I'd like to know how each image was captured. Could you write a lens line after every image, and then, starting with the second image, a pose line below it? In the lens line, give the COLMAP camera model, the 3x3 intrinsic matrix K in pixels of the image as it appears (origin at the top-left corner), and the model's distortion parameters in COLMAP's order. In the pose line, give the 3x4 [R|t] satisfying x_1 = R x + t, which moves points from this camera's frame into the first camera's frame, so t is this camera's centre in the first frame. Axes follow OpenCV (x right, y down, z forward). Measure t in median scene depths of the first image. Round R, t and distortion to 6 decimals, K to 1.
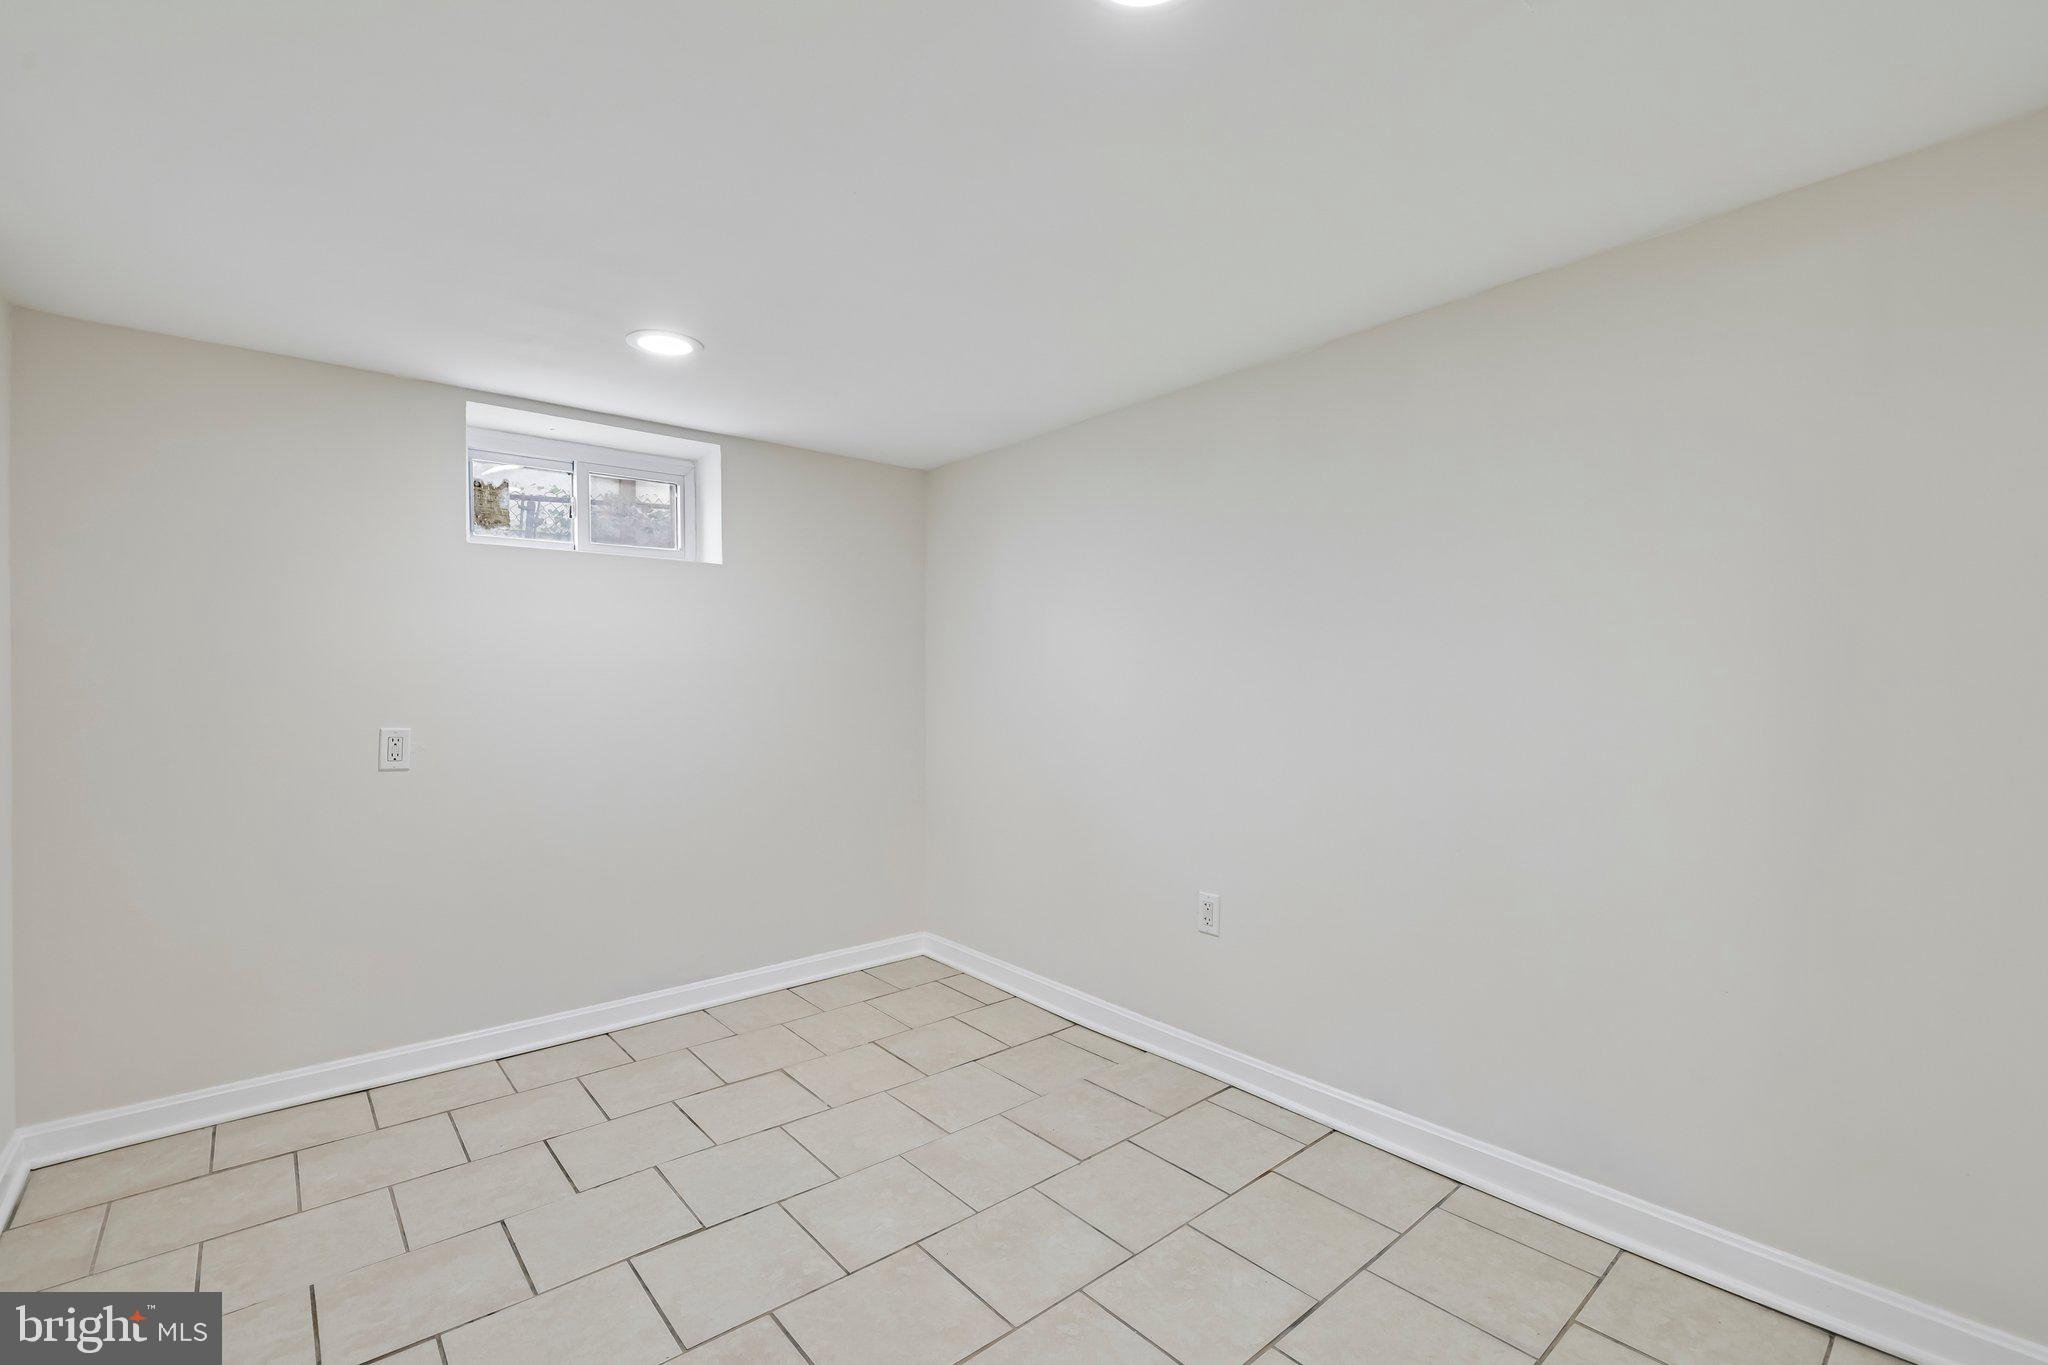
lens RADIAL K [[897.5, 0, 1008.8], [0, 897.5, 681.5], [0, 0, 1]] dist [-0.001743, -0.000351]
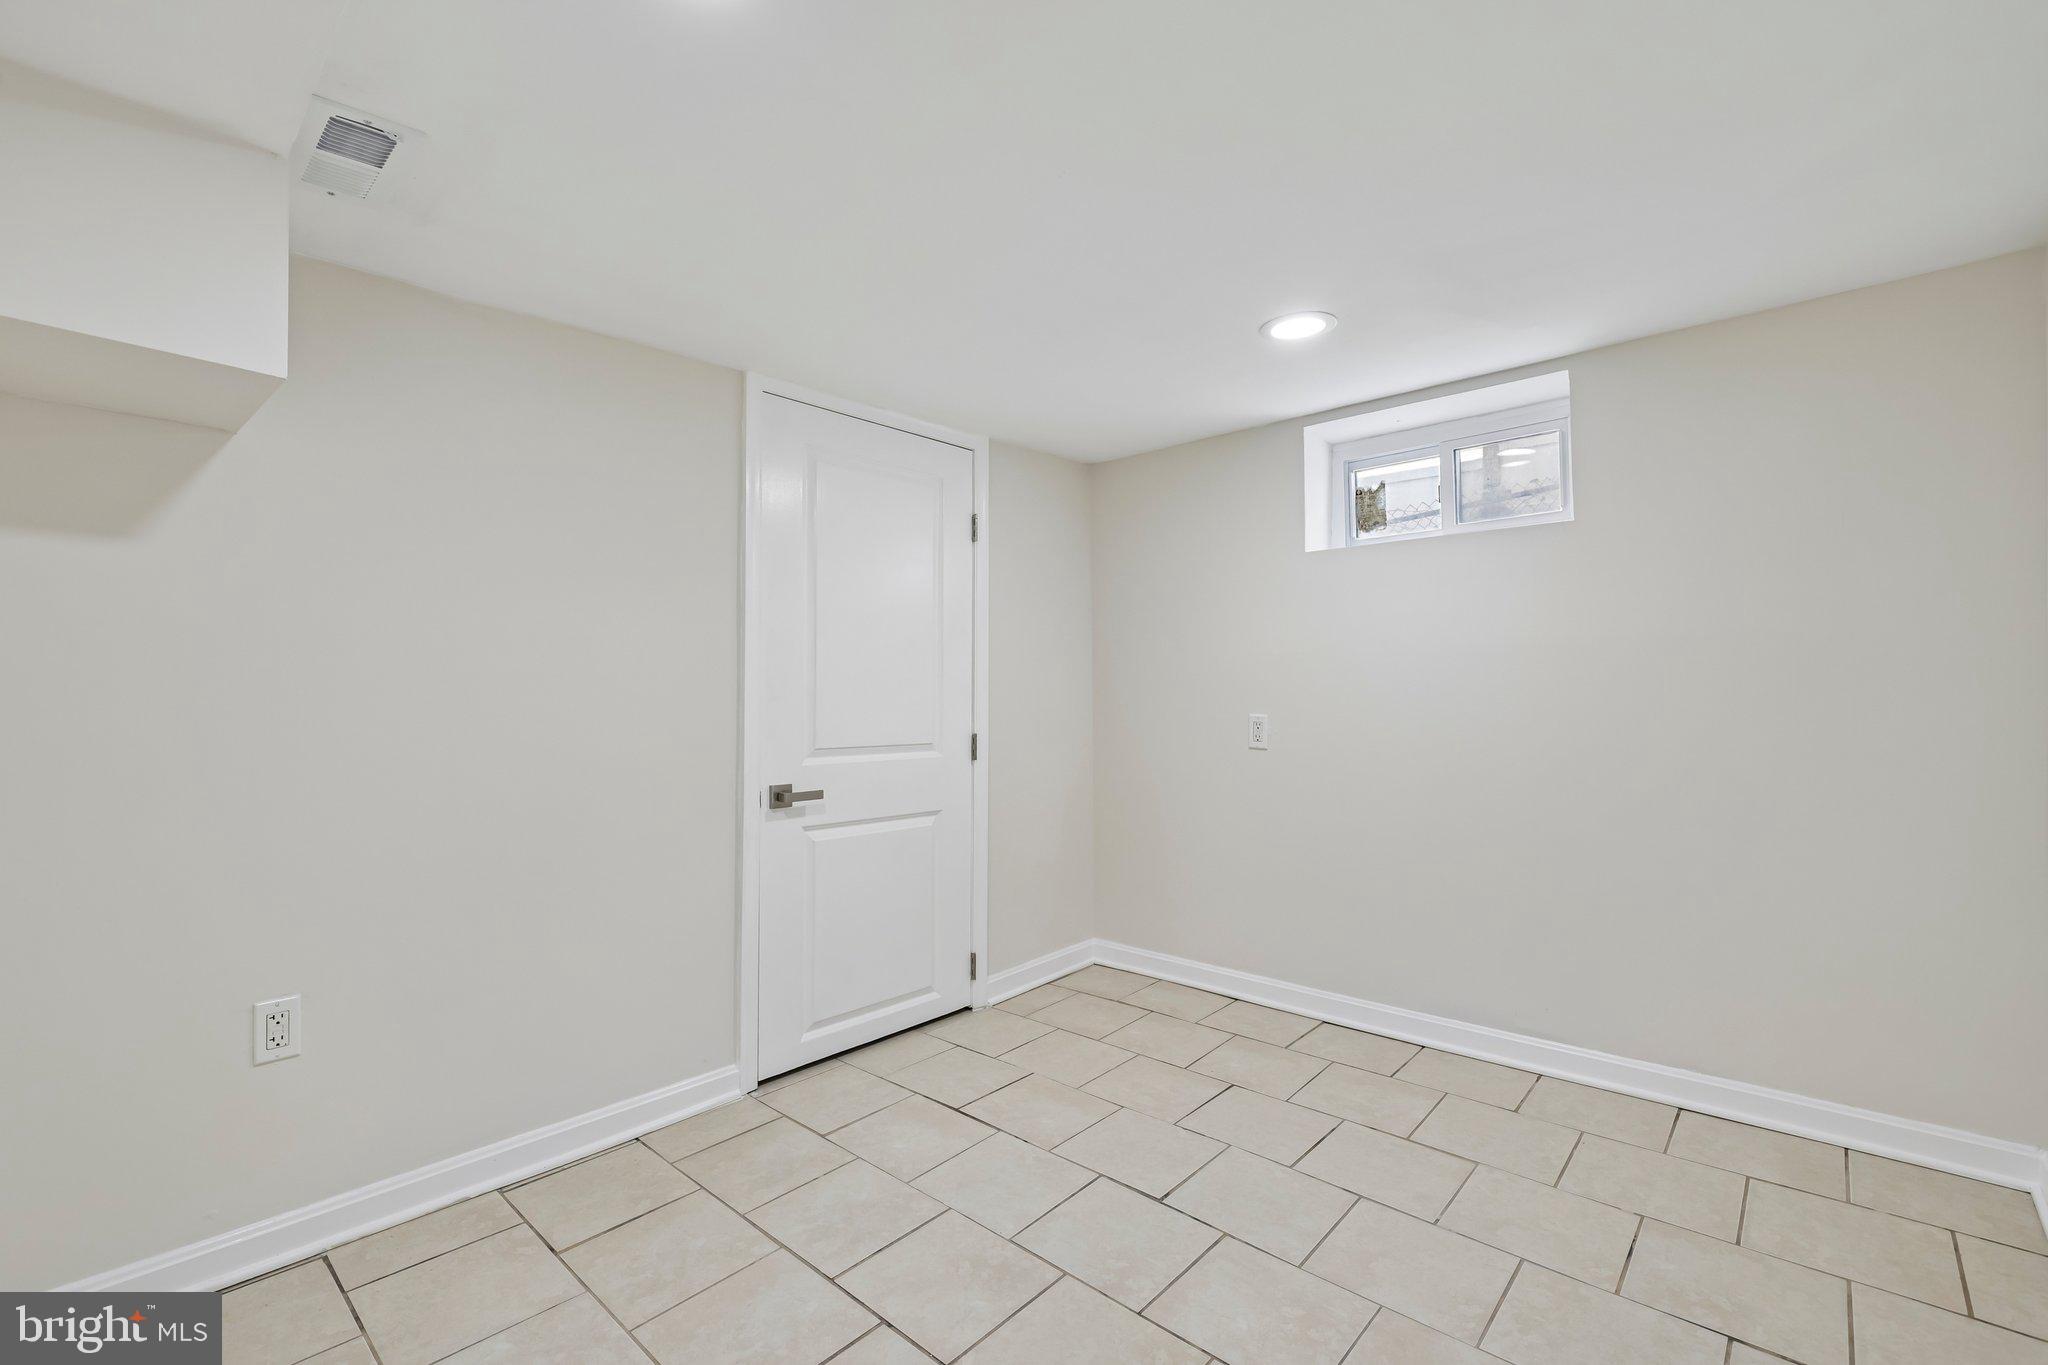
lens RADIAL K [[897.5, 0, 1008.8], [0, 897.5, 681.5], [0, 0, 1]] dist [-0.001743, -0.000351]
pose [[0.121619, -0.005821, -0.992560, 0.469468], [0.016801, 0.999852, -0.003805, 0.005149], [0.992435, -0.016213, 0.121698, 0.491169]]
